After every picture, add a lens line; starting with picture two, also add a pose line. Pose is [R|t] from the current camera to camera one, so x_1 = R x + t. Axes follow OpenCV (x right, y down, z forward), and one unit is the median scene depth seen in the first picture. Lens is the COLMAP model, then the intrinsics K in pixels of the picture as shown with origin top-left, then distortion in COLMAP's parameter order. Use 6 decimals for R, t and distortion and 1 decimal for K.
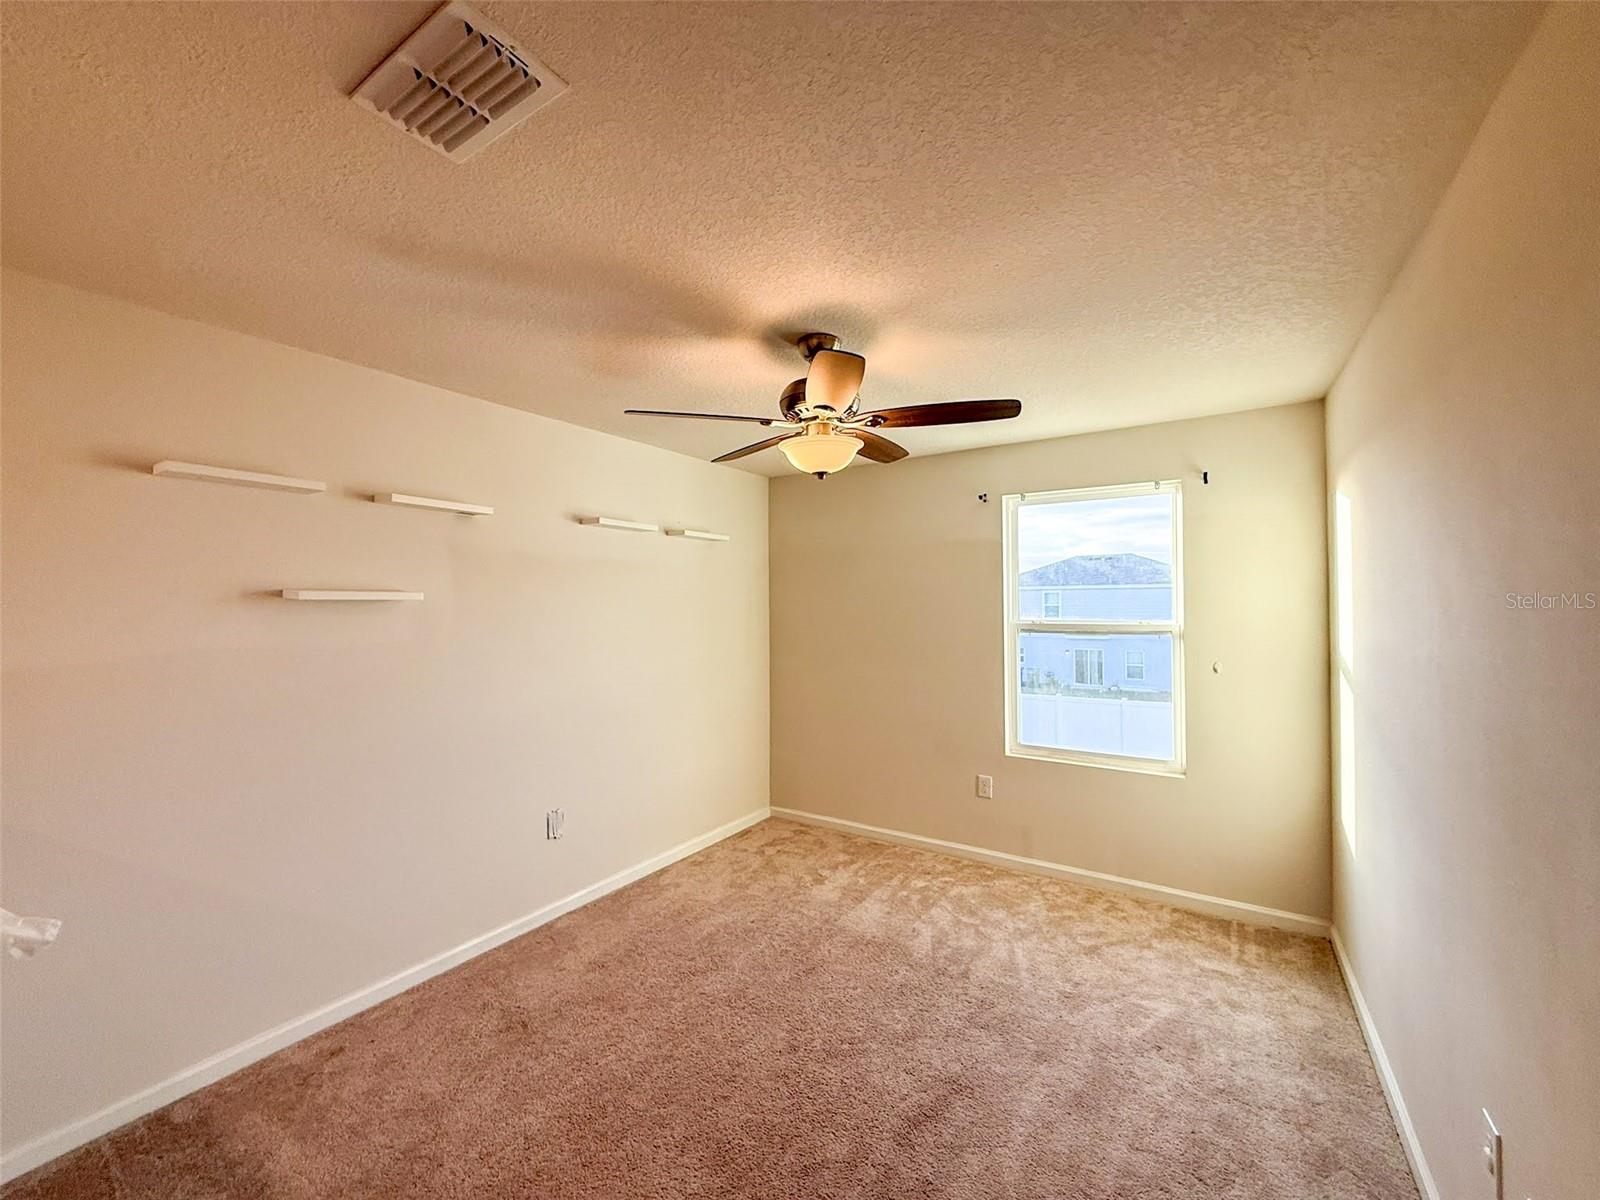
lens RADIAL K [[642.1, 0, 796.7], [0, 642.1, 602.4], [0, 0, 1]] dist [-0.000136, 0.000402]
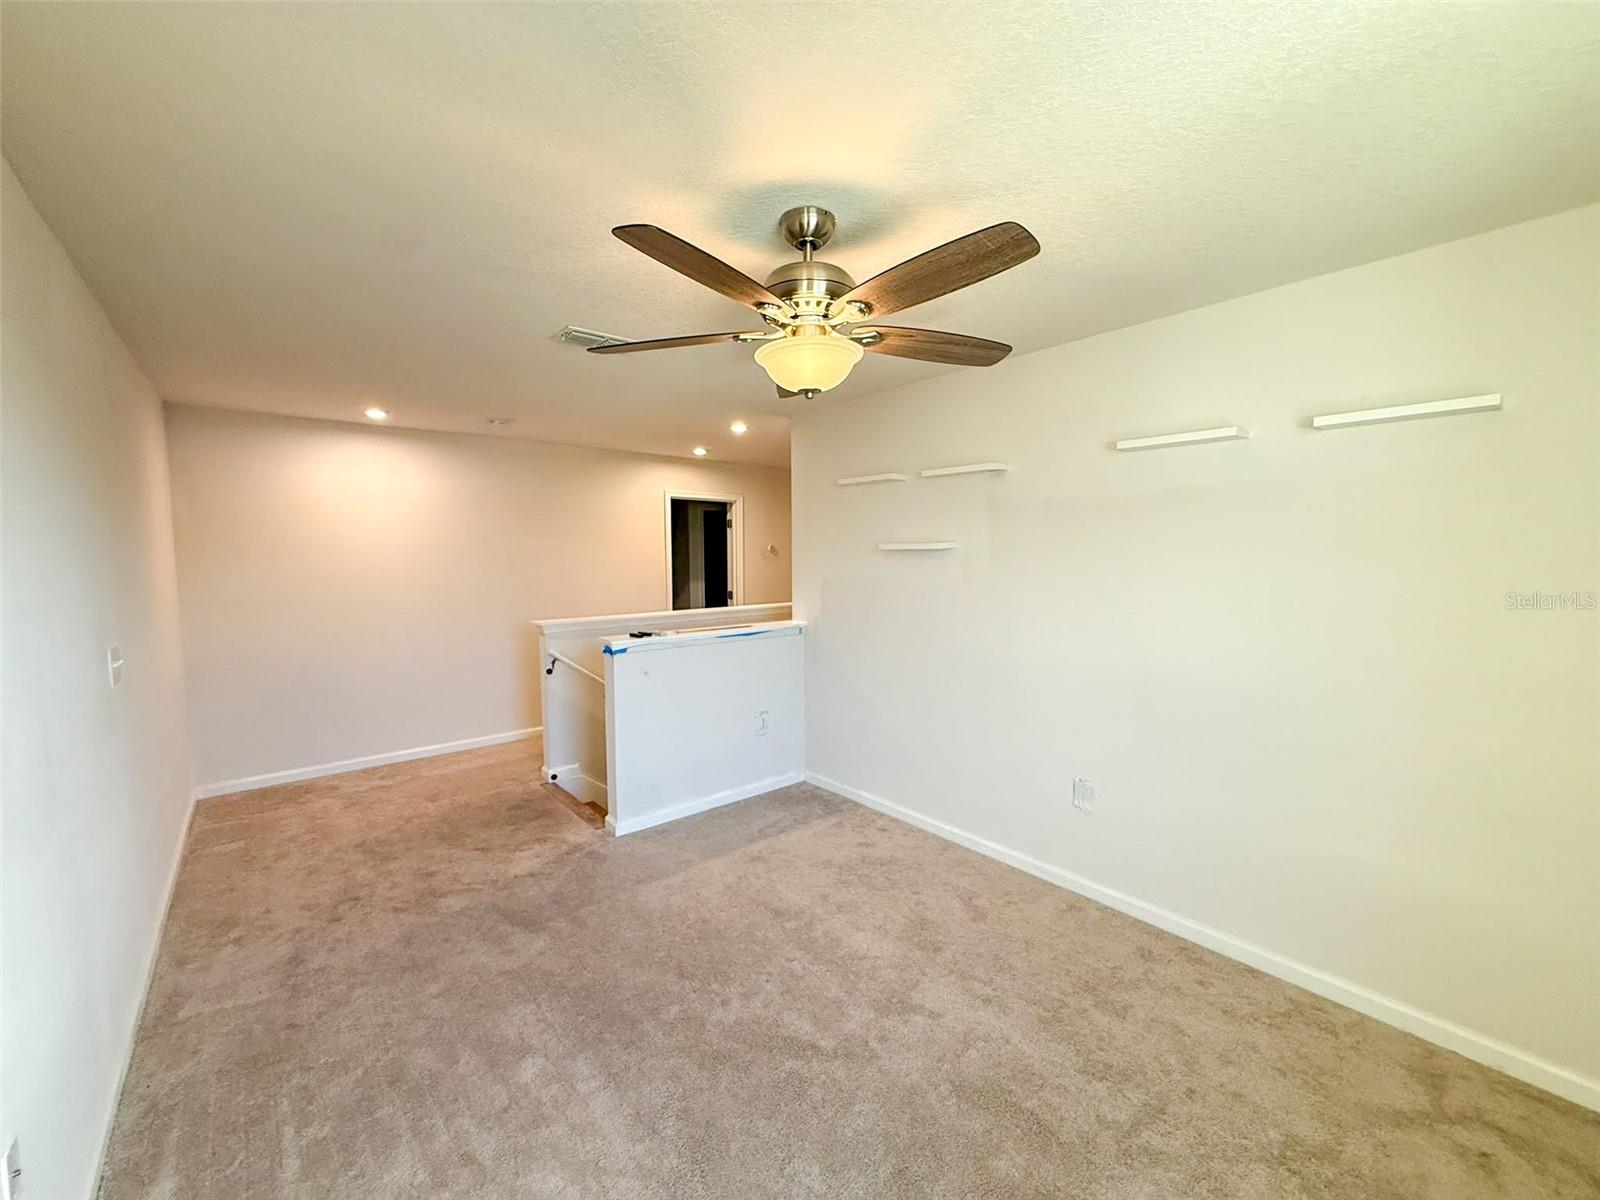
lens RADIAL K [[642.1, 0, 797.9], [0, 642.1, 601.2], [0, 0, 1]] dist [-0.000136, 0.000402]
pose [[-0.302031, 0.078519, -0.950059, 0.677615], [0.015389, 0.996874, 0.077495, -0.004925], [0.953174, 0.008786, -0.302295, 1.021680]]
